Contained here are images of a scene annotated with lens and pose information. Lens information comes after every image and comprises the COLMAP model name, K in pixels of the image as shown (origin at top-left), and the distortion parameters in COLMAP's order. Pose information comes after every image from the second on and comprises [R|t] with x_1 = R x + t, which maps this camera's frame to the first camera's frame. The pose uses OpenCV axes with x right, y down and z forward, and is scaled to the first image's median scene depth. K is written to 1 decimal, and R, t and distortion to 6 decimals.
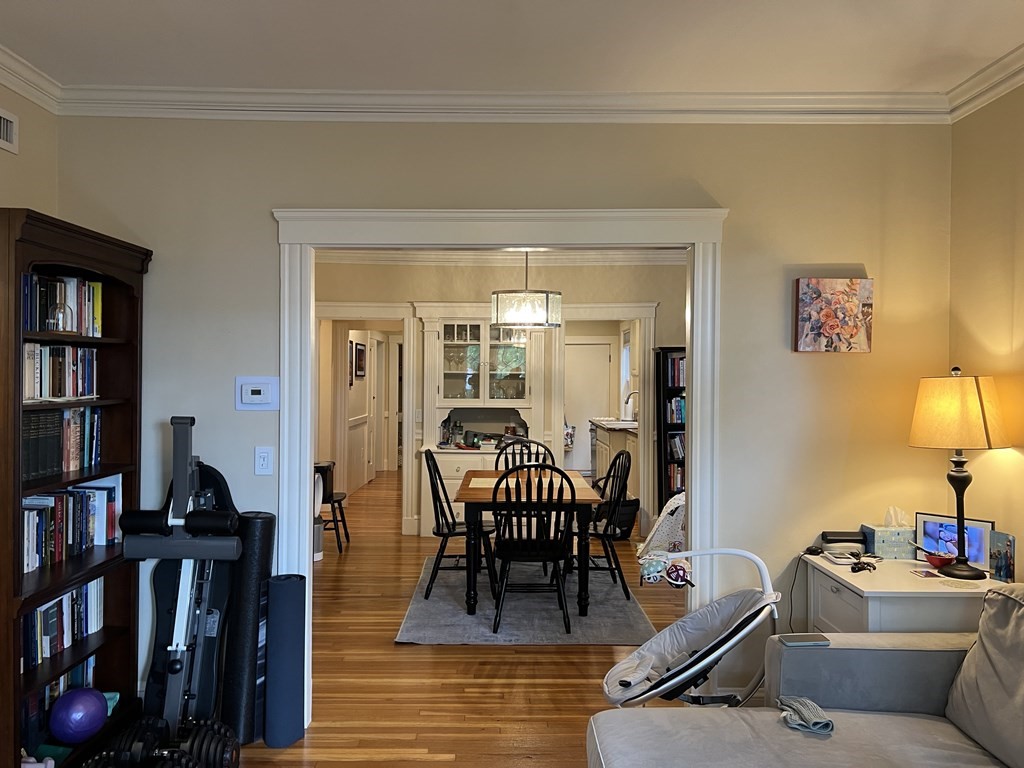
lens RADIAL K [[762.8, 0, 512.0], [0, 762.8, 384.0], [0, 0, 1]] dist [0.075100, -0.097943]
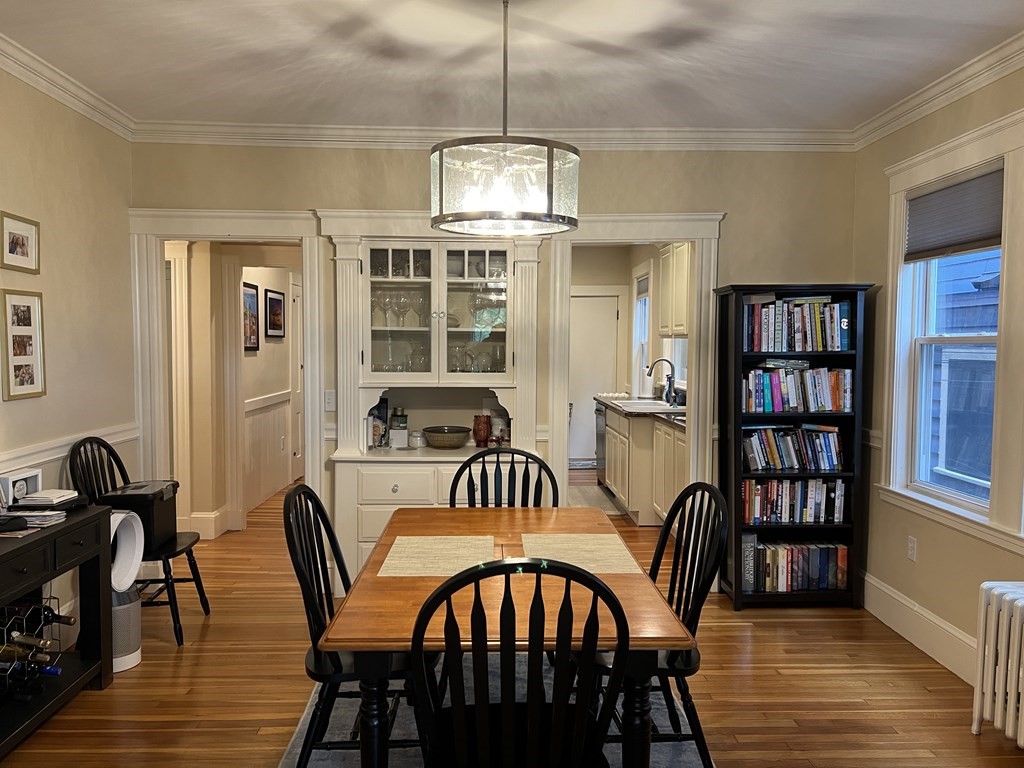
lens RADIAL K [[762.8, 0, 512.0], [0, 762.8, 384.0], [0, 0, 1]] dist [0.075100, -0.097943]
pose [[0.999800, -0.001259, 0.019971, 0.010151], [0.000334, 0.998930, 0.046248, 0.000463], [-0.020008, -0.046232, 0.998730, 0.389208]]
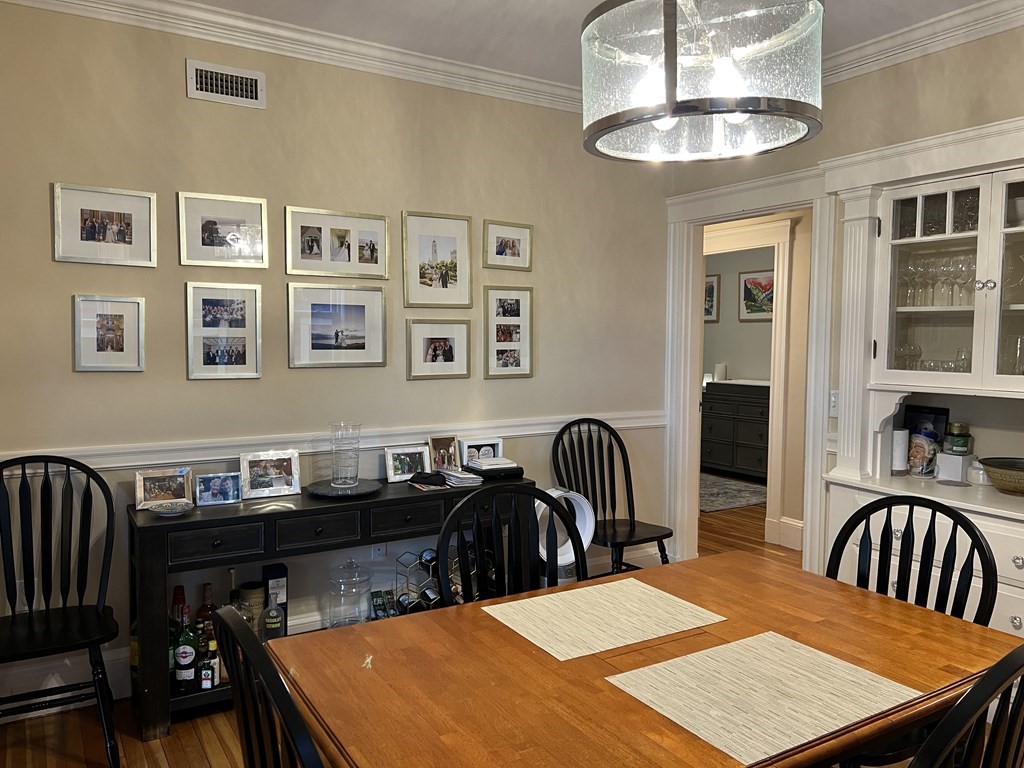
lens RADIAL K [[762.8, 0, 512.0], [0, 762.8, 384.0], [0, 0, 1]] dist [0.075100, -0.097943]
pose [[0.512354, 0.052385, -0.857175, 0.184880], [-0.009204, 0.998415, 0.055515, 0.004503], [0.858725, -0.020553, 0.512024, 0.581379]]
